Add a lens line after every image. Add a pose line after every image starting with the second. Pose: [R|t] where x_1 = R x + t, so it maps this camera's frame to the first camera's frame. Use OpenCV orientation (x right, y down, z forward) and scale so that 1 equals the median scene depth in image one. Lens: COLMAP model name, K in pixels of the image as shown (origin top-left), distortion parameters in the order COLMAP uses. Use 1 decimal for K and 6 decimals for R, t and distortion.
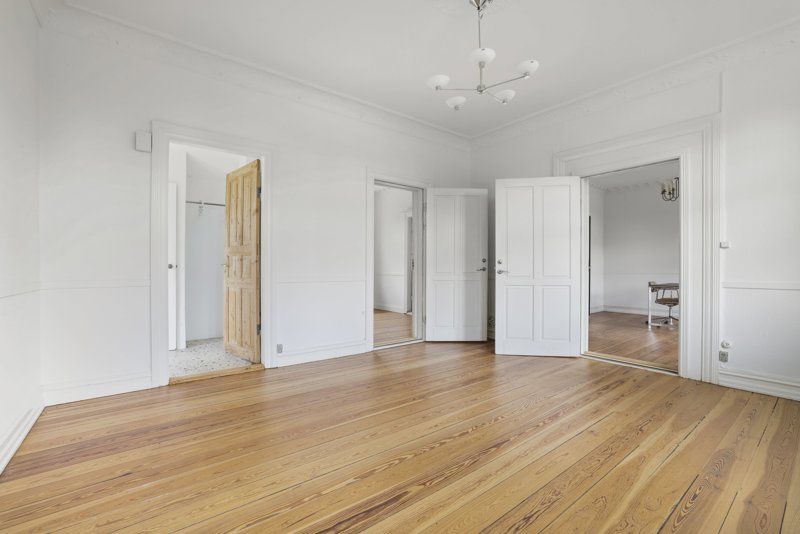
lens RADIAL K [[350.8, 0, 397.8], [0, 350.8, 278.1], [0, 0, 1]] dist [-0.037621, 0.000027]
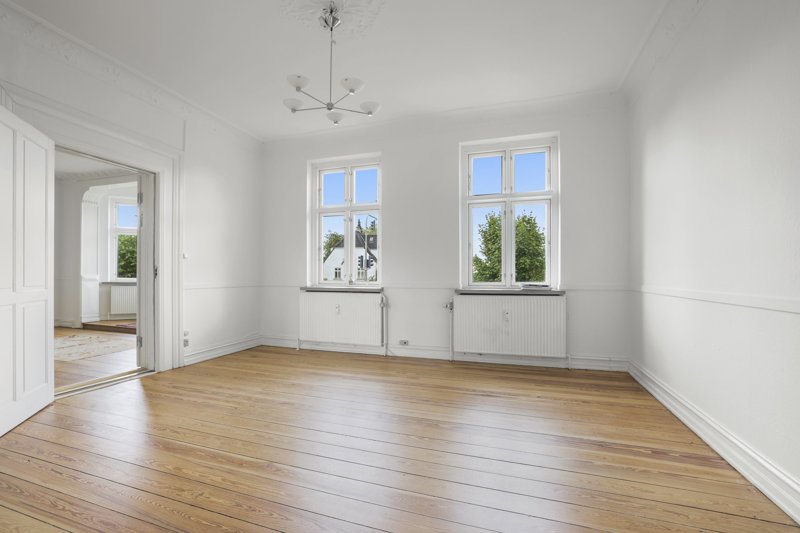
lens RADIAL K [[350.8, 0, 397.8], [0, 350.8, 277.6], [0, 0, 1]] dist [-0.037621, 0.000027]
pose [[-0.559114, -0.009945, 0.829031, -0.571287], [0.016866, 0.999585, 0.023366, -0.032418], [-0.828919, 0.027046, -0.558714, 1.062214]]
